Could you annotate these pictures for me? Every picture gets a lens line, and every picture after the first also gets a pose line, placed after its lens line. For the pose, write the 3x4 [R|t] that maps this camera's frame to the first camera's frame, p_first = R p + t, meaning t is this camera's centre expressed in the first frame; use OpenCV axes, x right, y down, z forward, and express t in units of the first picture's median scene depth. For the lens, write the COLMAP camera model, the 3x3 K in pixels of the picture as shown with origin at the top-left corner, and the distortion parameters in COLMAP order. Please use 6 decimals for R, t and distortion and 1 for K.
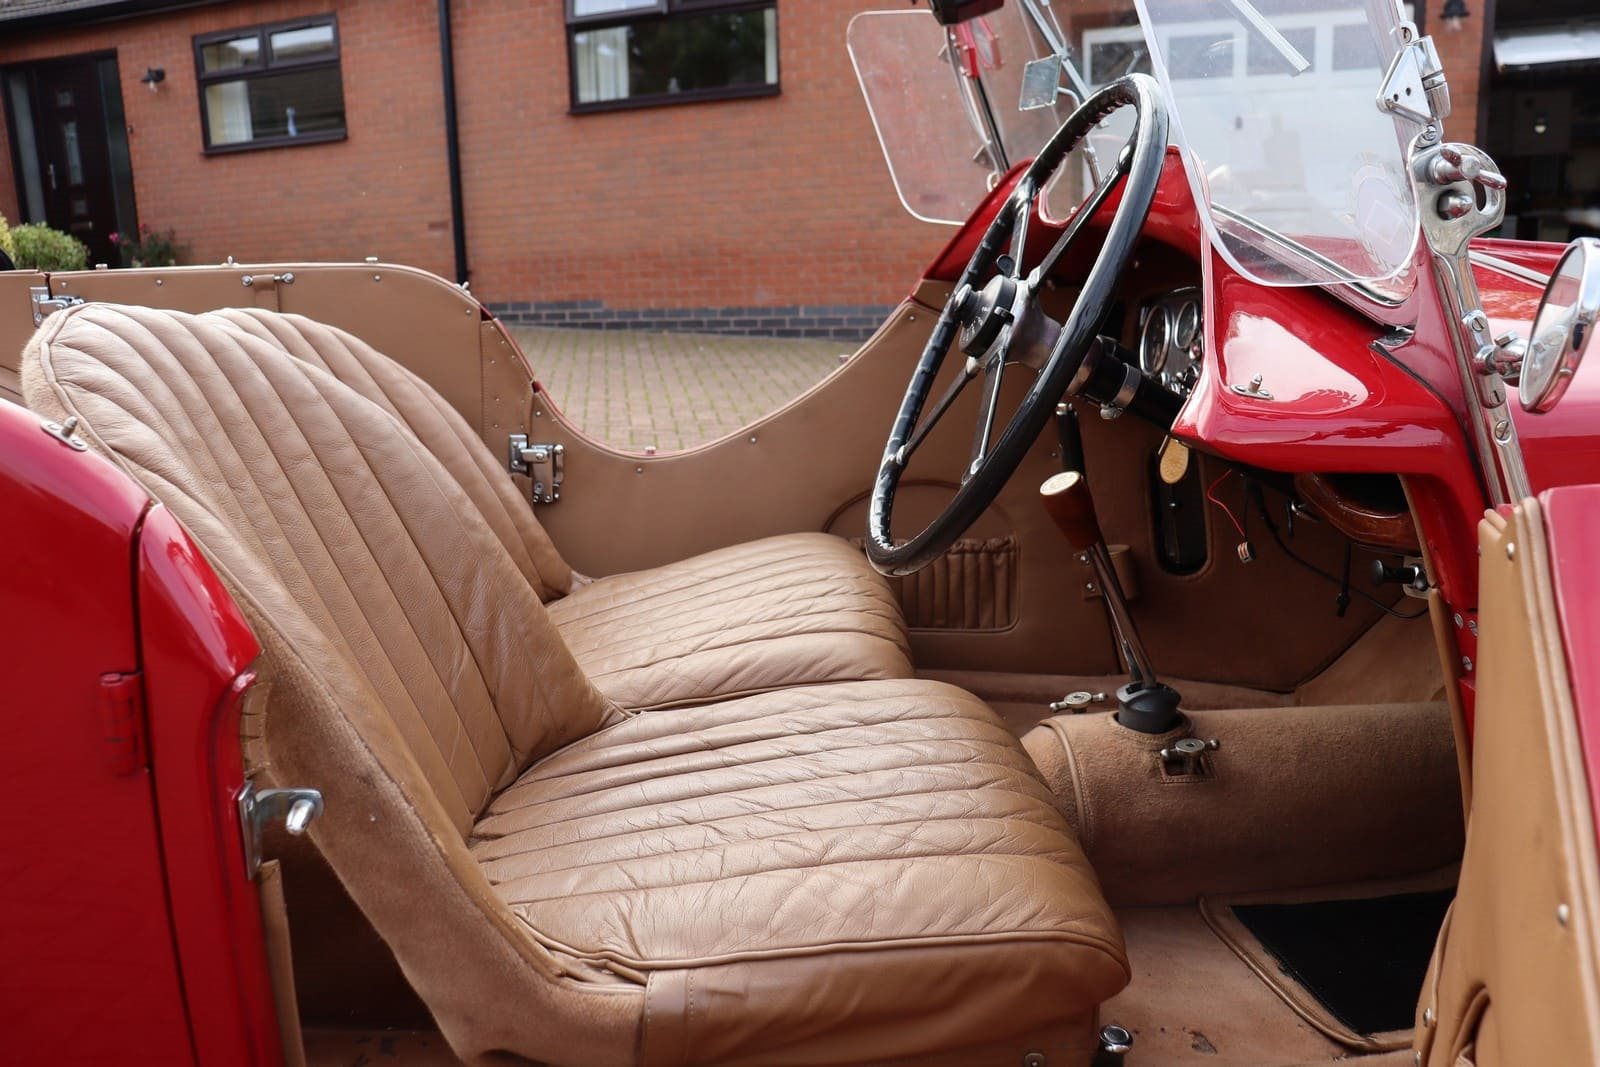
lens RADIAL K [[1311.2, 0, 808.2], [0, 1311.2, 538.6], [0, 0, 1]] dist [-0.175525, 0.155171]
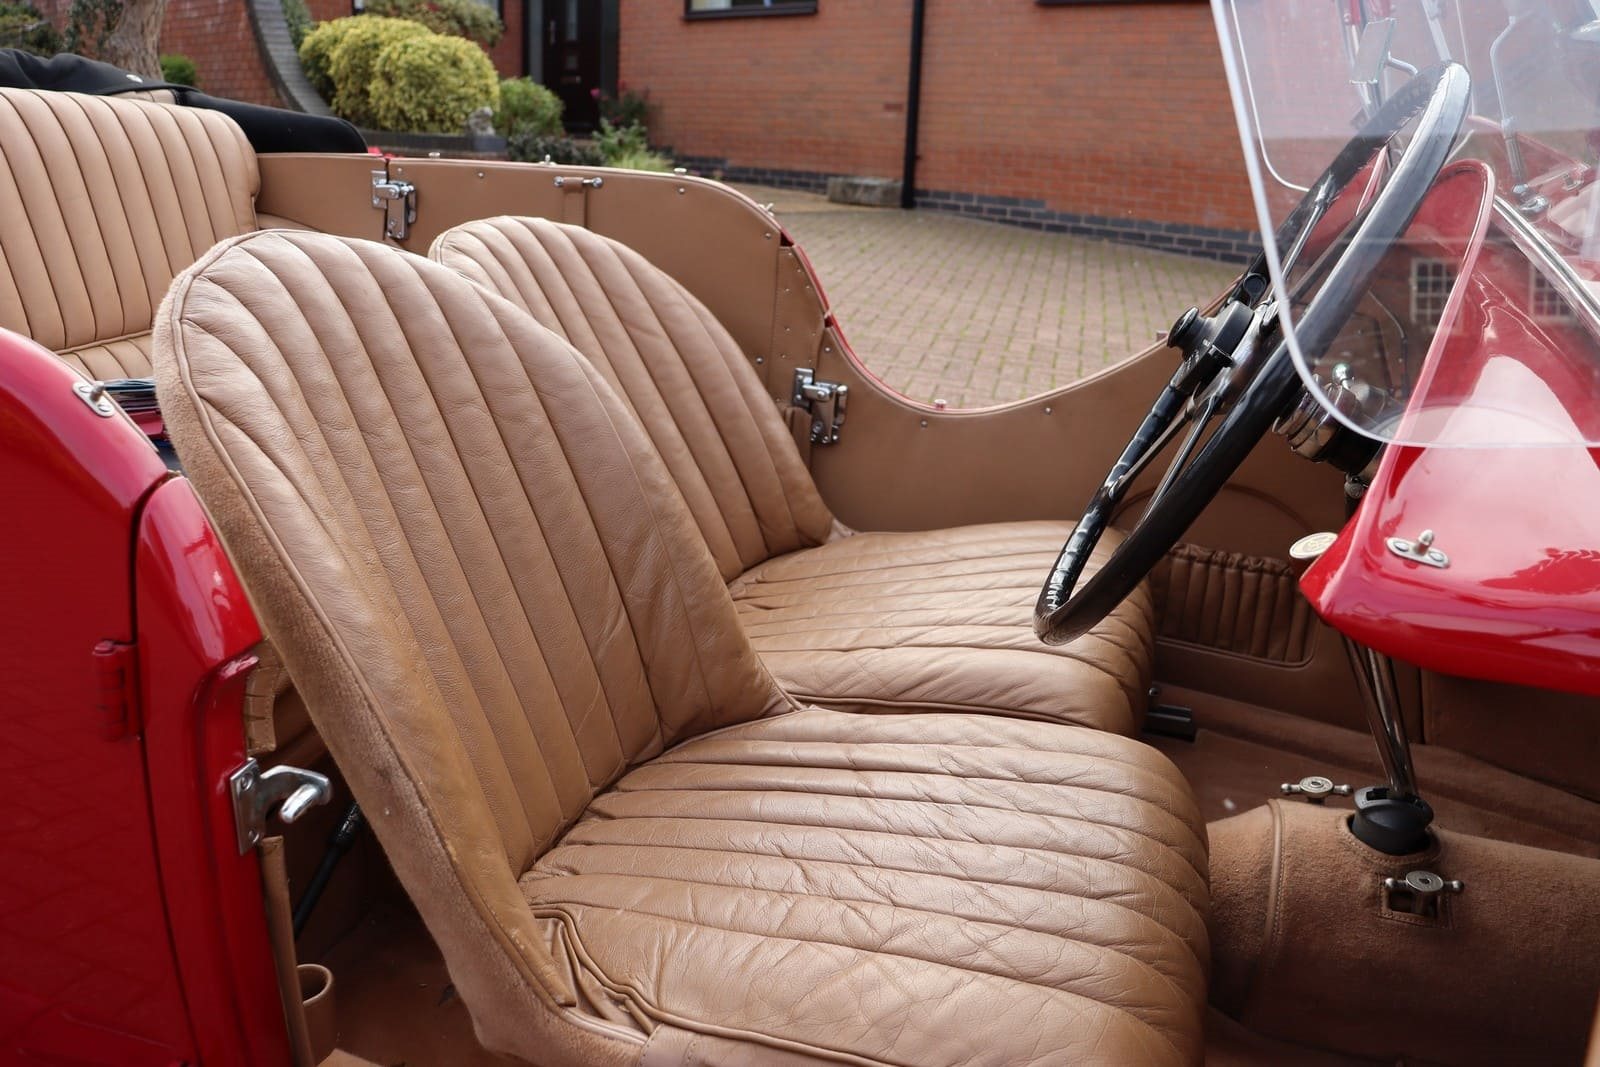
lens RADIAL K [[1311.2, 0, 808.2], [0, 1311.2, 538.6], [0, 0, 1]] dist [-0.175525, 0.155171]
pose [[0.934901, 0.170895, -0.311054, 0.110494], [-0.144540, 0.983797, 0.106076, -0.065933], [0.324142, -0.054211, 0.944454, 0.095080]]
